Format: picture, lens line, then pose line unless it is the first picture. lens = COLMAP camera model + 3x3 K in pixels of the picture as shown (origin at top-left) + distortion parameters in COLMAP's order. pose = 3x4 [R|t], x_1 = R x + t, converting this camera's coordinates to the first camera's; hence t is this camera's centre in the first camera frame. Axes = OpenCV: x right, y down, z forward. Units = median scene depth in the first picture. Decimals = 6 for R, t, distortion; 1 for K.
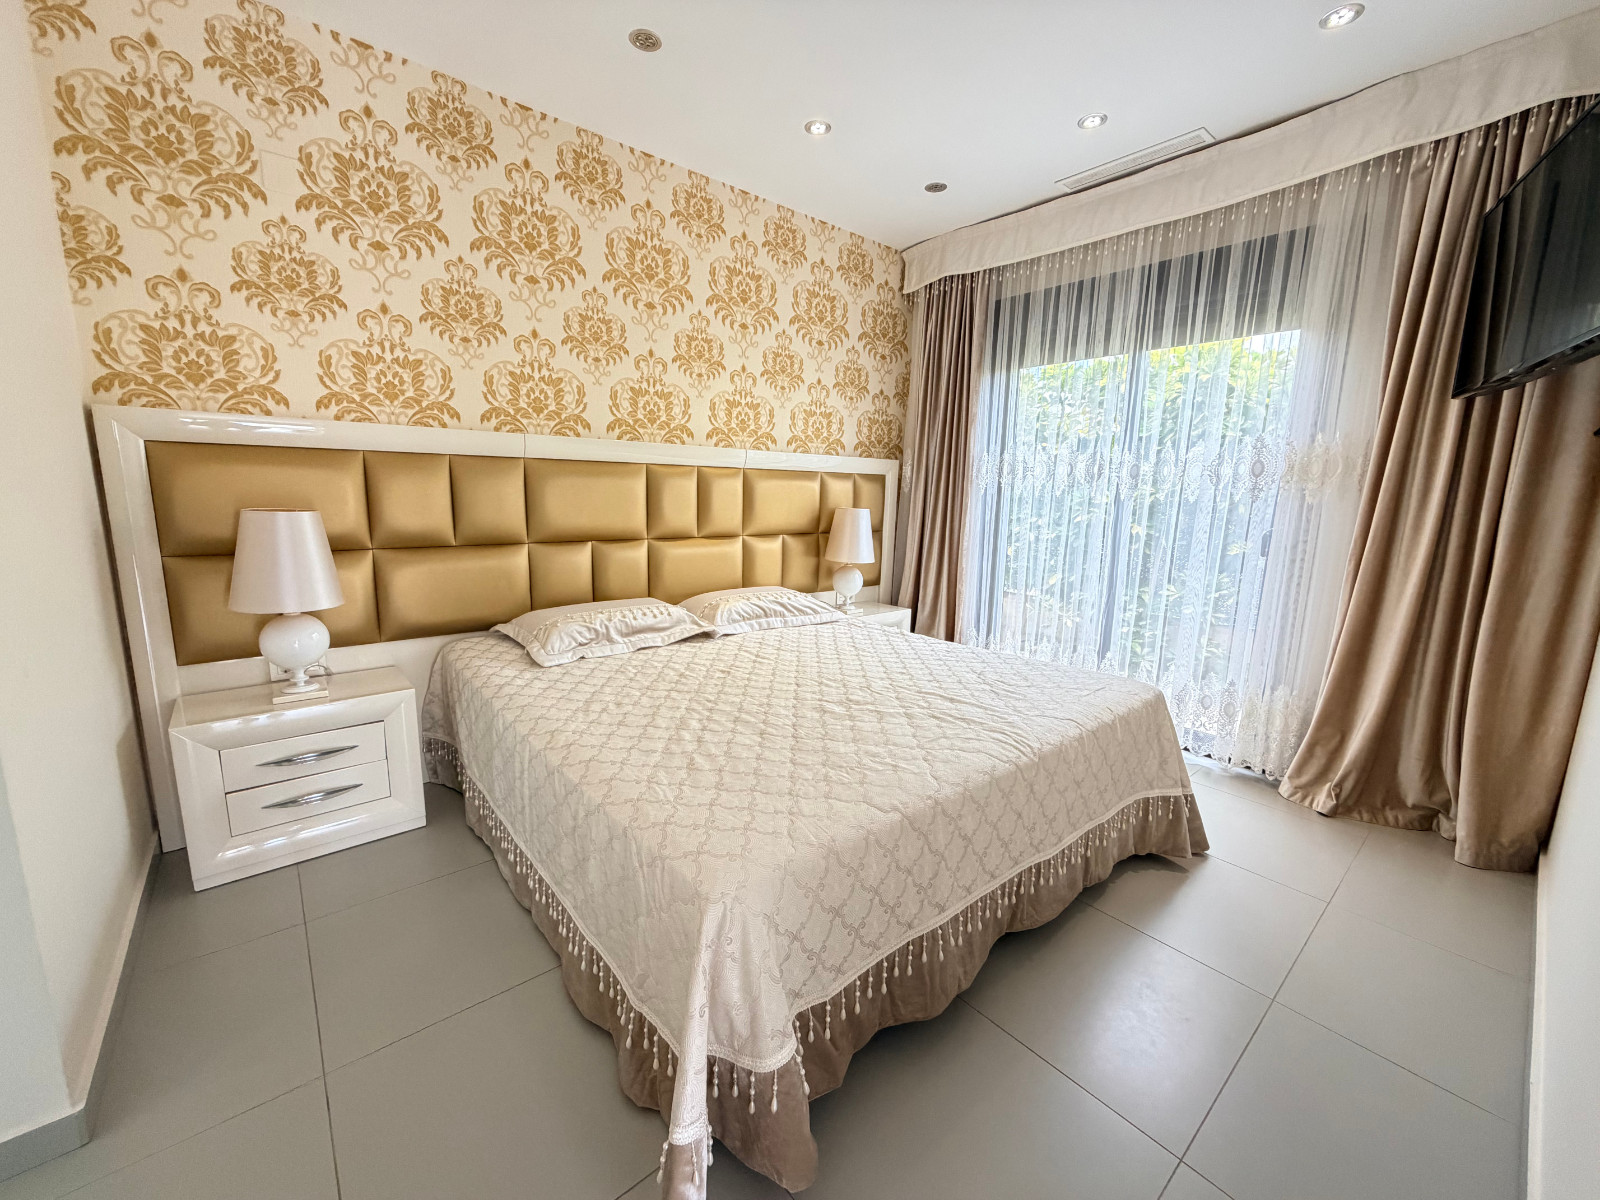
lens RADIAL K [[637.1, 0, 795.9], [0, 637.1, 601.1], [0, 0, 1]] dist [-0.002239, 0.001050]
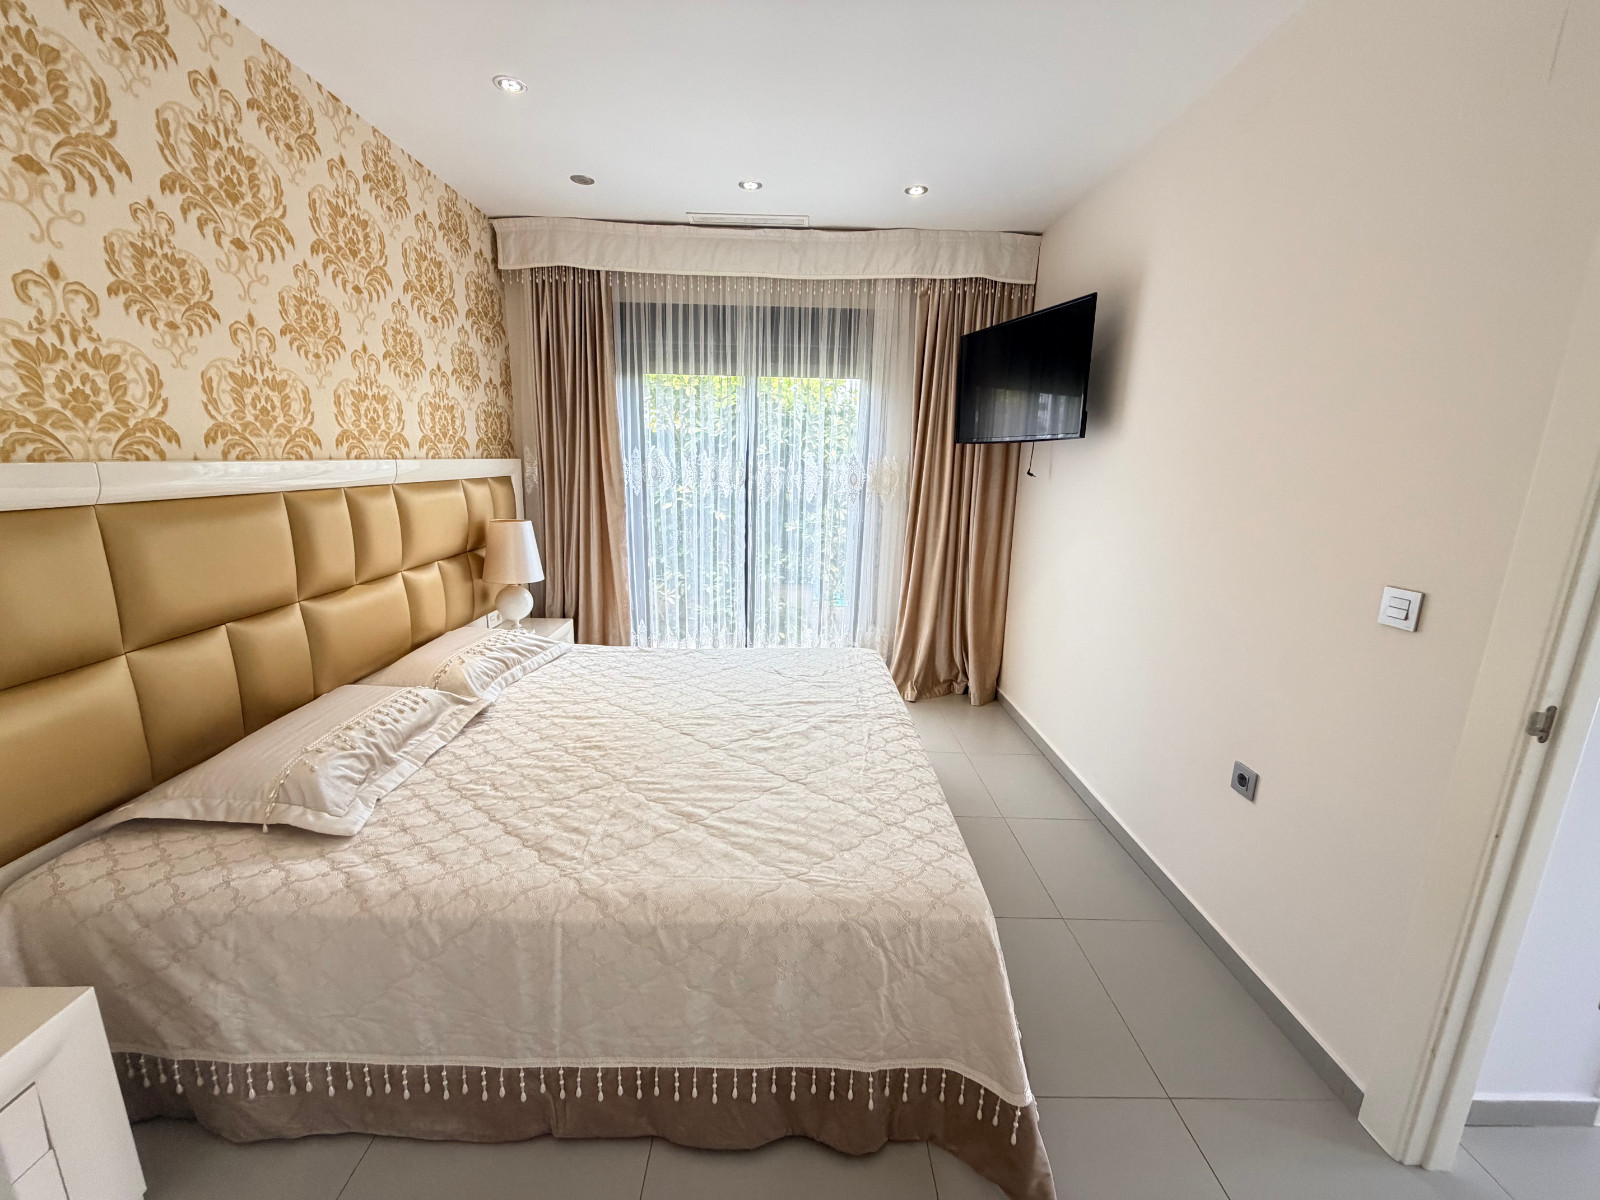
lens RADIAL K [[637.1, 0, 796.3], [0, 637.1, 599.8], [0, 0, 1]] dist [-0.002239, 0.001050]
pose [[0.637847, -0.175596, 0.749878, -0.433543], [0.122810, 0.984393, 0.126049, -0.129150], [-0.760309, 0.011693, 0.649457, 0.168793]]
